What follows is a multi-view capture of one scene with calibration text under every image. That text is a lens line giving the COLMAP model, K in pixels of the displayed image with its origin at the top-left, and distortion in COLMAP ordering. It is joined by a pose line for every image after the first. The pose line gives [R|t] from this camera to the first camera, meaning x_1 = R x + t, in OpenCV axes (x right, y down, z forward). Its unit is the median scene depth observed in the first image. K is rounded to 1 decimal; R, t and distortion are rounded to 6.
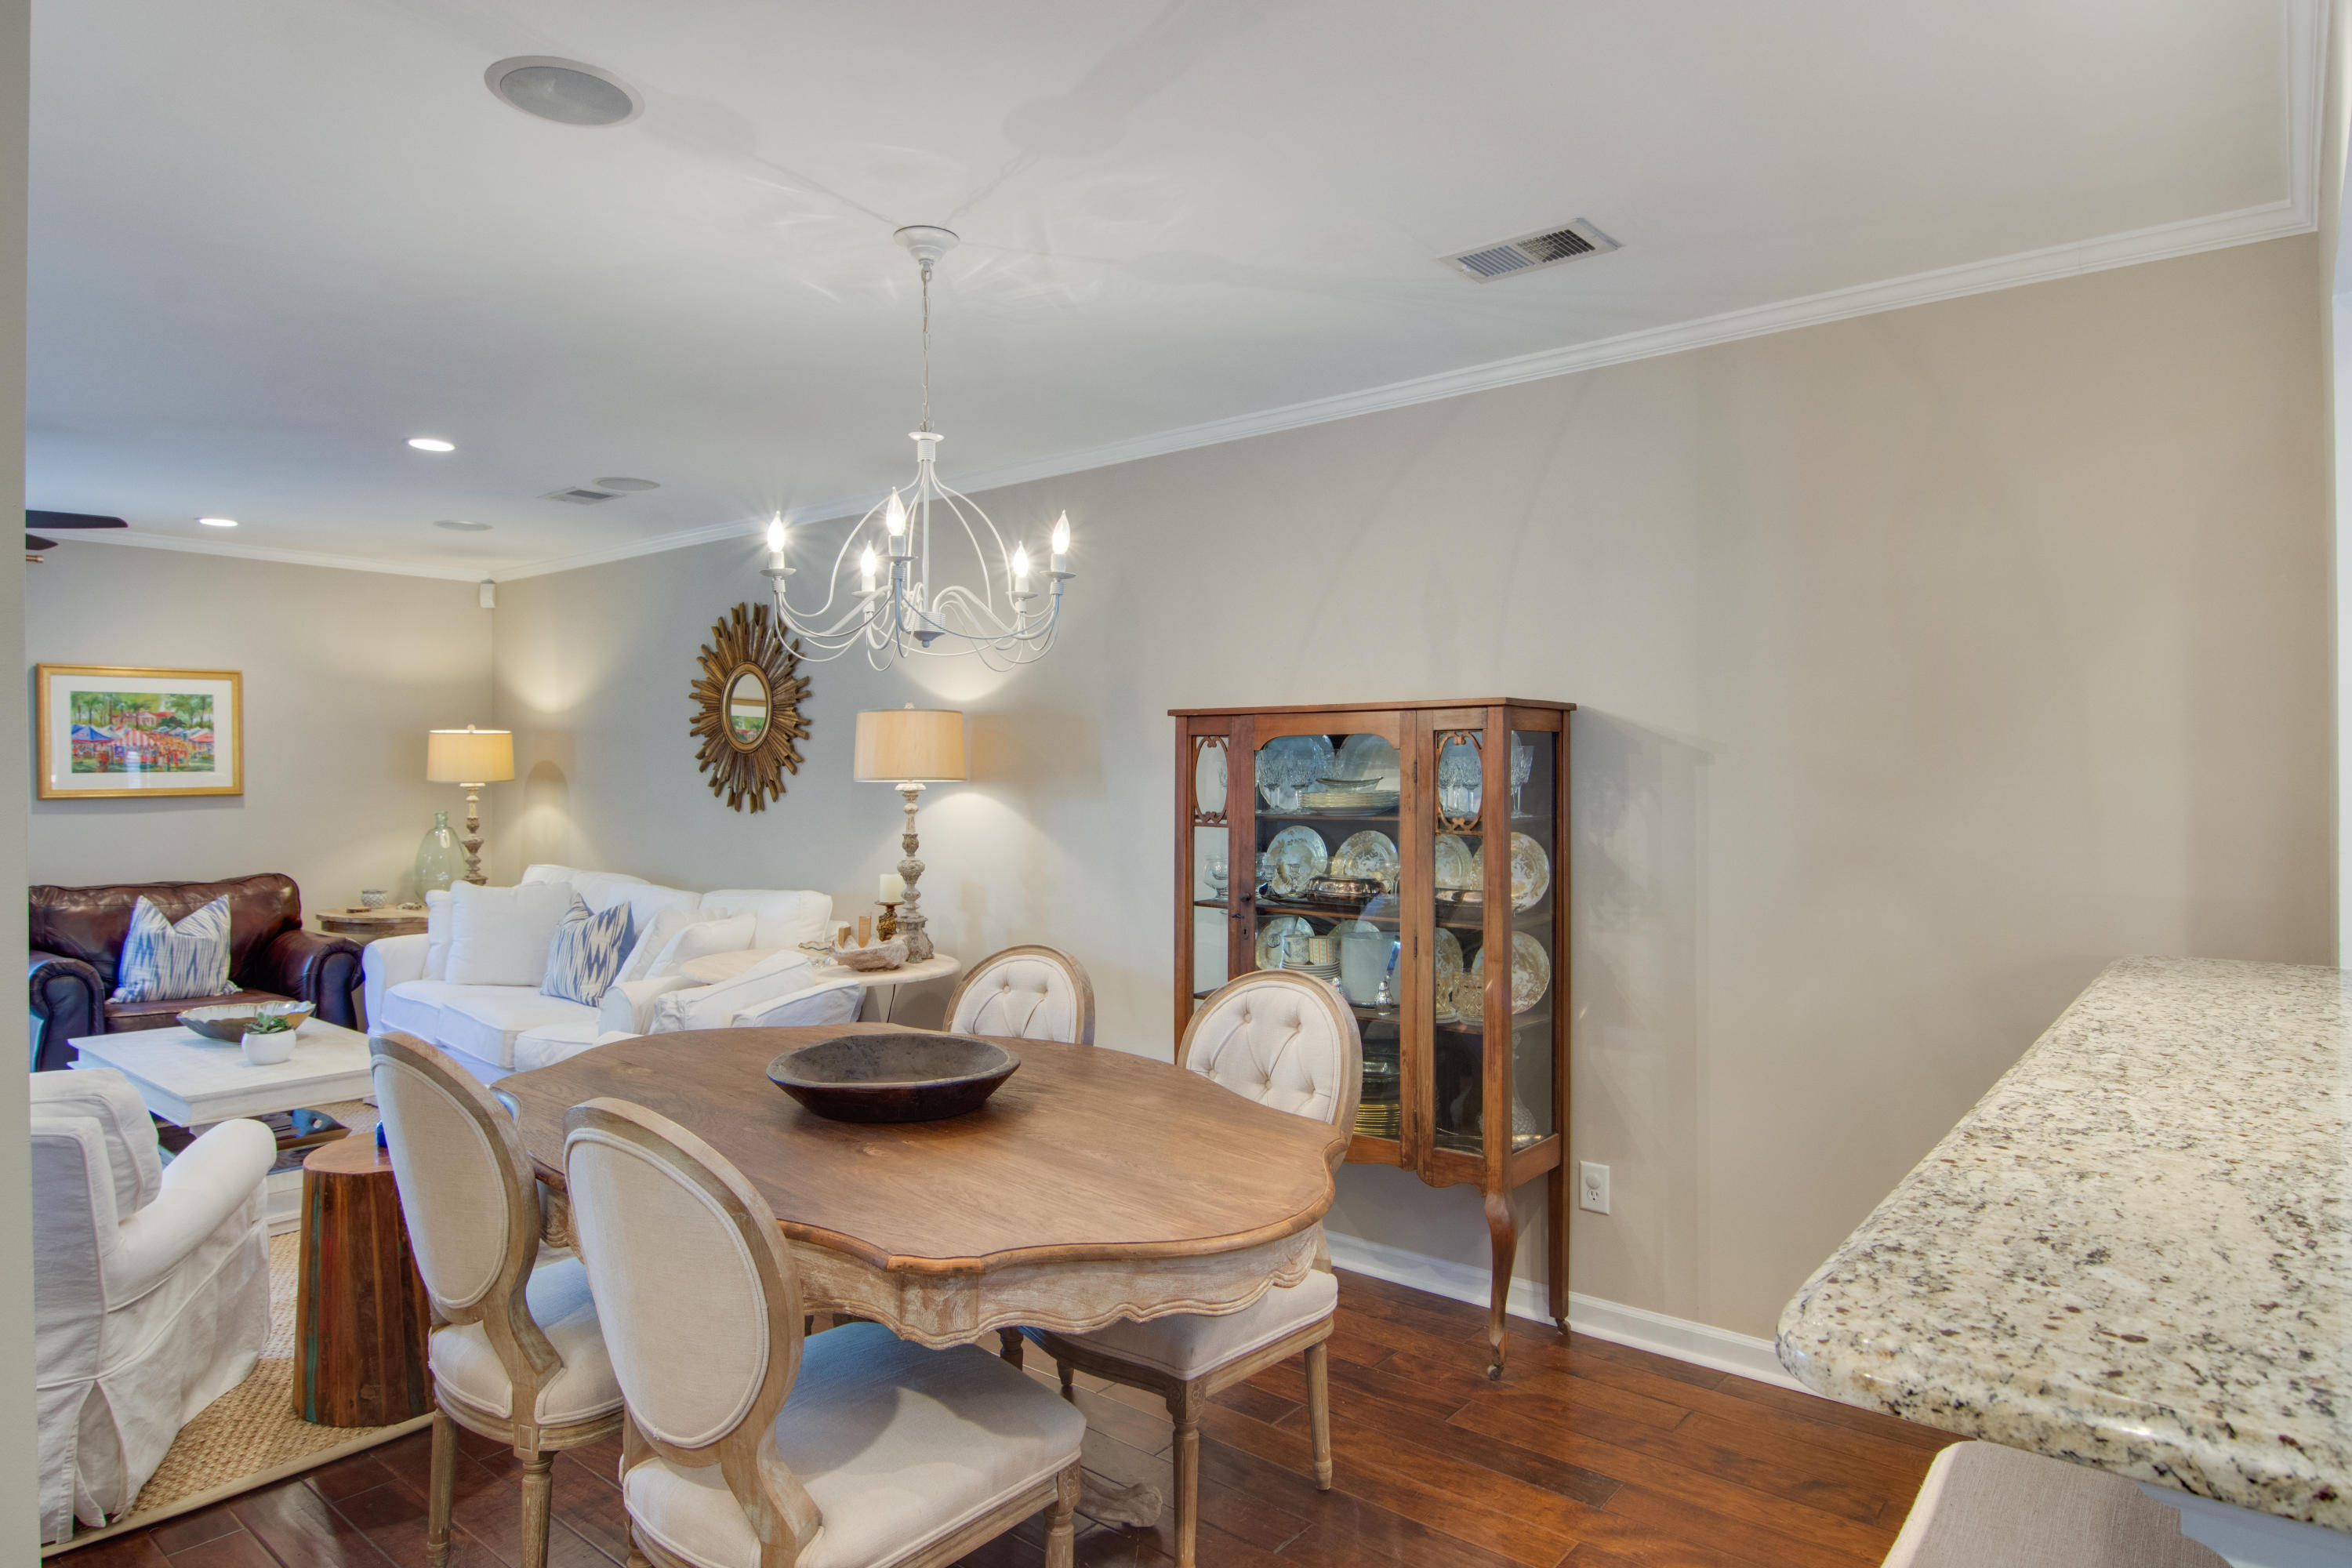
lens RADIAL K [[1328.7, 0, 1197.5], [0, 1328.7, 766.3], [0, 0, 1]] dist [-0.001830, -0.008242]
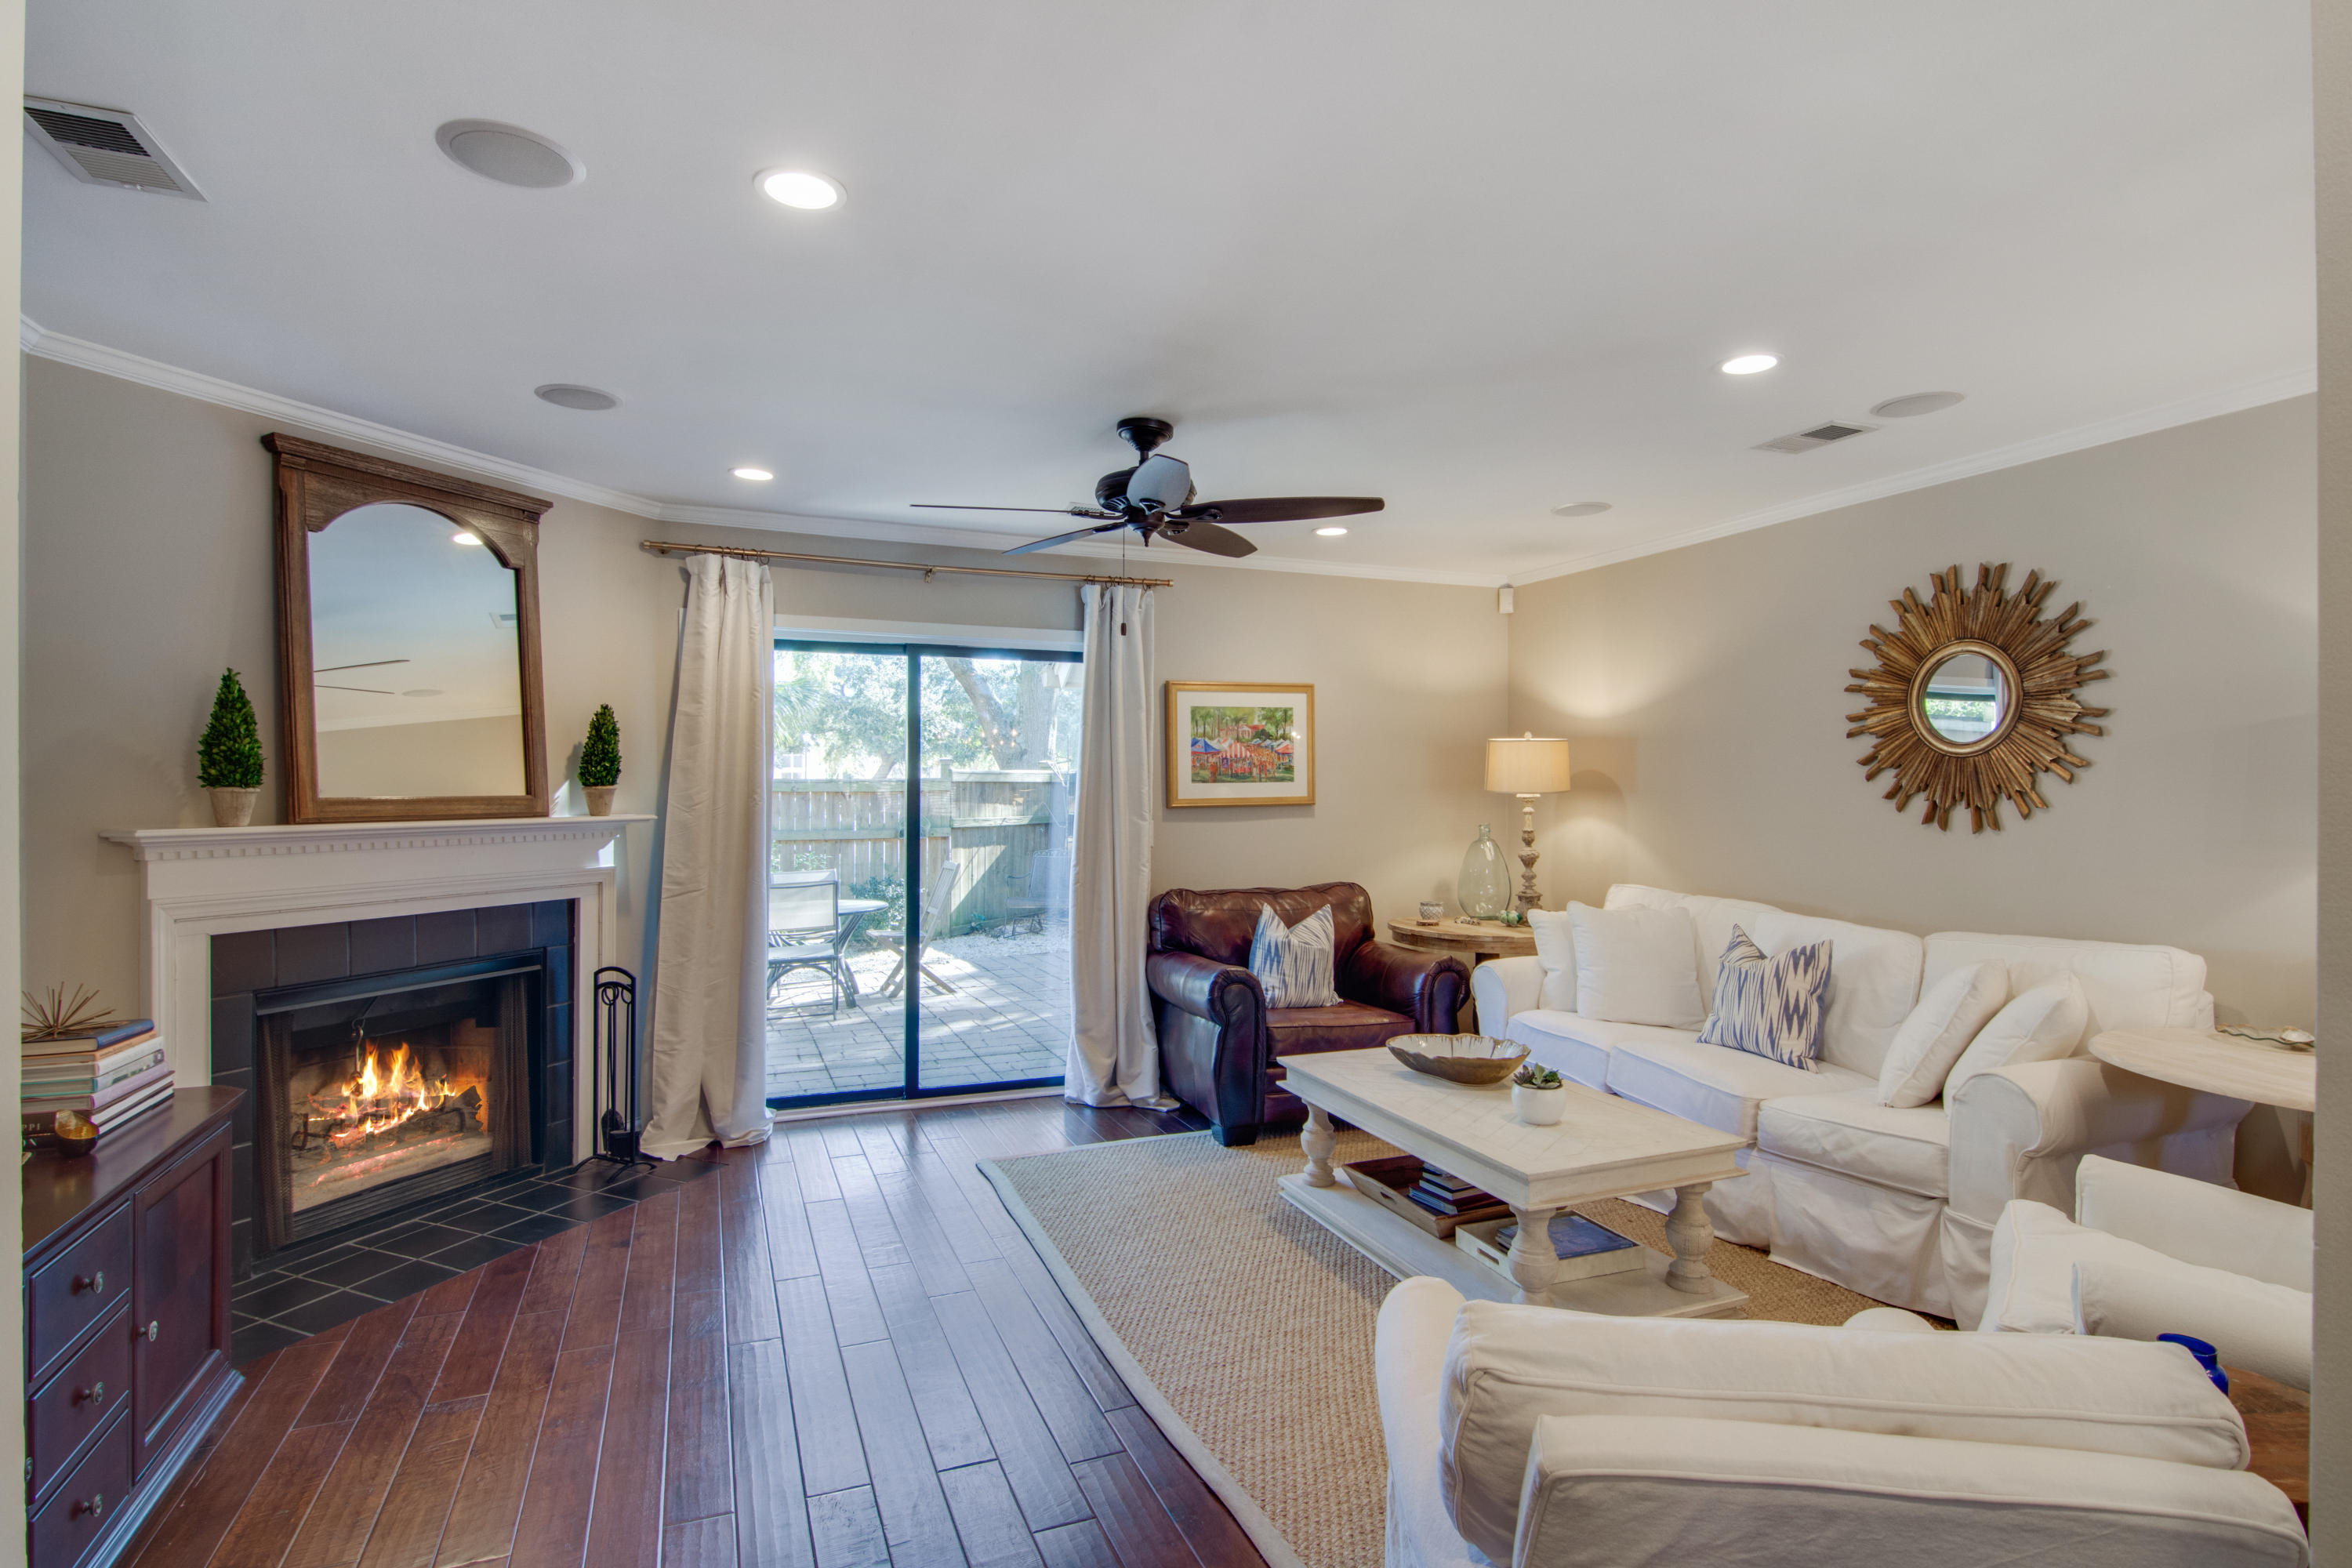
lens RADIAL K [[1145.2, 0, 1170.2], [0, 1145.2, 777.2], [0, 0, 1]] dist [-0.005086, -0.004618]
pose [[0.872406, -0.004062, -0.488765, -0.413608], [0.001901, 0.999986, -0.004918, 0.004764], [0.488778, 0.003361, 0.872402, 0.184389]]
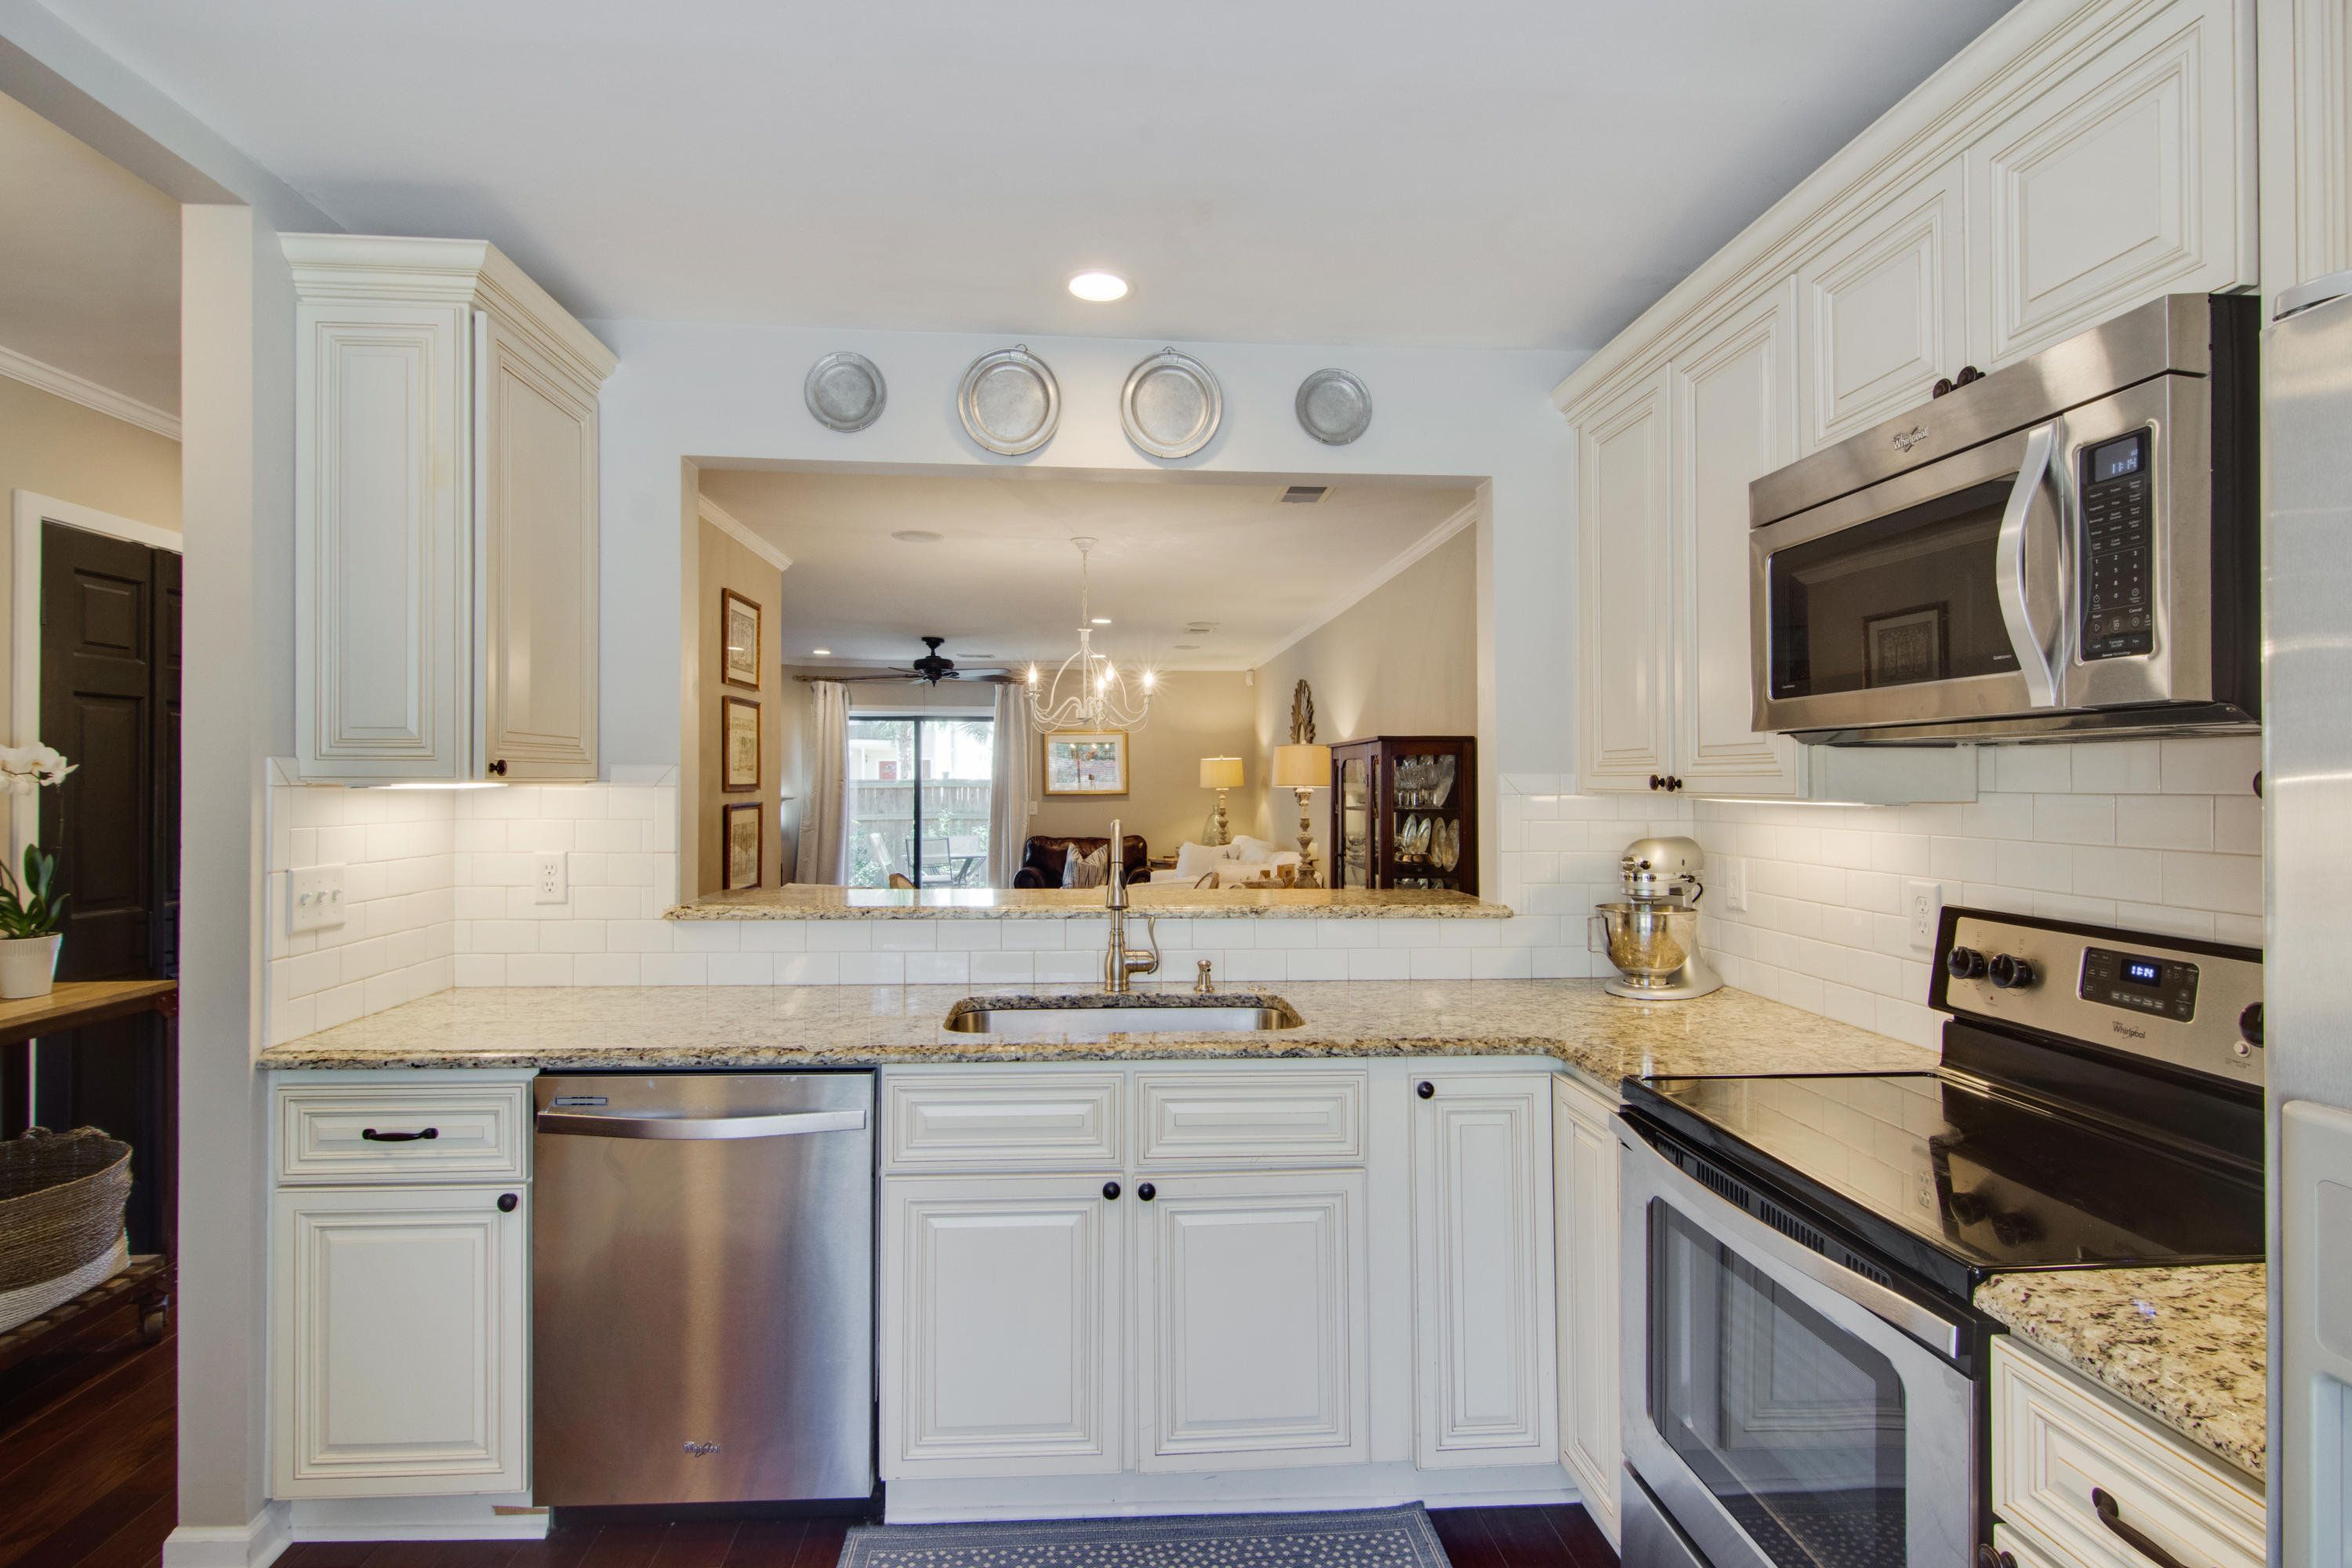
lens RADIAL K [[1145.2, 0, 1157.0], [0, 1145.2, 782.4], [0, 0, 1]] dist [-0.005086, -0.004618]
pose [[0.673693, -0.001024, -0.739010, 0.558531], [0.003747, 0.999991, 0.002031, 0.001316], [0.739002, -0.004138, 0.673691, -0.082493]]
